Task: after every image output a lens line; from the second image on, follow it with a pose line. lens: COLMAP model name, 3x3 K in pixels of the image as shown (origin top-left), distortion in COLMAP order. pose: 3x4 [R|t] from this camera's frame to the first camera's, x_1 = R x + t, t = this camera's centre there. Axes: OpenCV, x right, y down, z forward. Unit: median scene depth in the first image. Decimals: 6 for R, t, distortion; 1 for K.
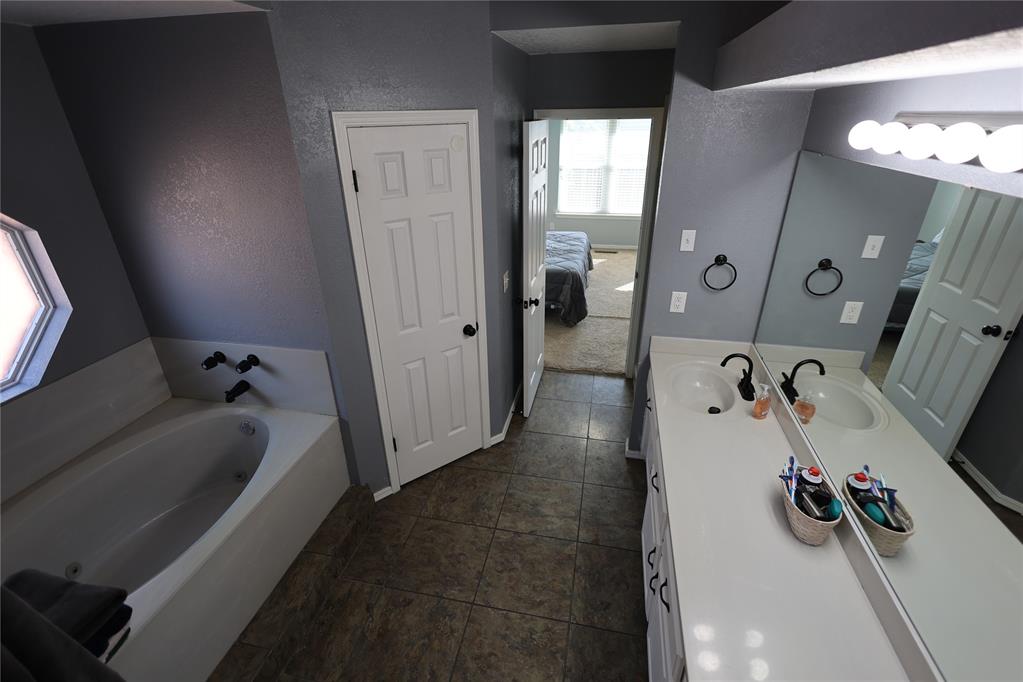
lens RADIAL K [[469.7, 0, 511.4], [0, 469.7, 339.0], [0, 0, 1]] dist [0.000796, 0.000296]
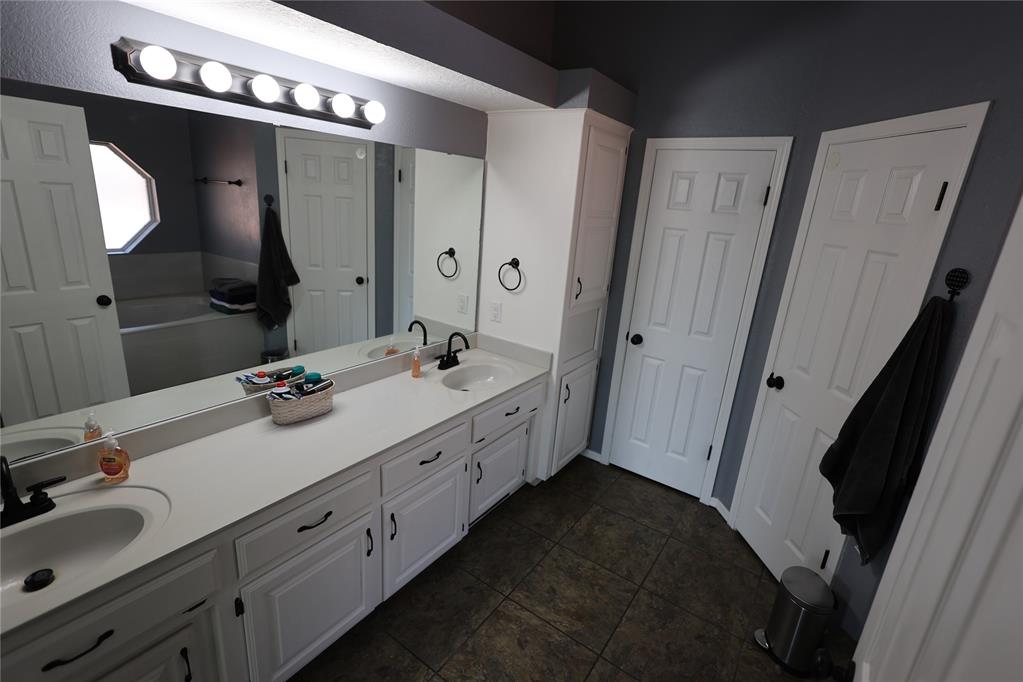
lens RADIAL K [[469.7, 0, 511.6], [0, 469.7, 339.8], [0, 0, 1]] dist [0.000796, 0.000296]
pose [[-0.917504, -0.169819, 0.359650, -0.193620], [0.112200, 0.757022, 0.643683, -0.350215], [-0.381573, 0.630935, -0.675517, 1.138834]]
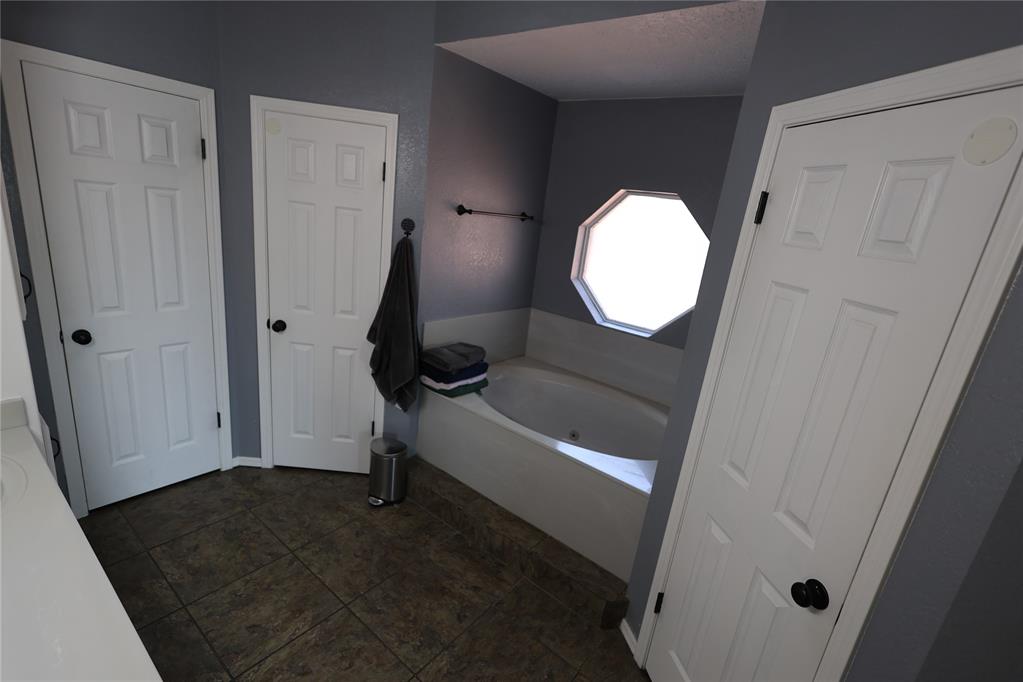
lens RADIAL K [[469.7, 0, 510.2], [0, 469.7, 343.9], [0, 0, 1]] dist [0.000796, 0.000296]
pose [[-0.443462, 0.209759, -0.871402, 0.442455], [-0.492794, 0.755030, 0.432533, -0.299889], [0.748663, 0.621233, -0.231459, 0.996610]]
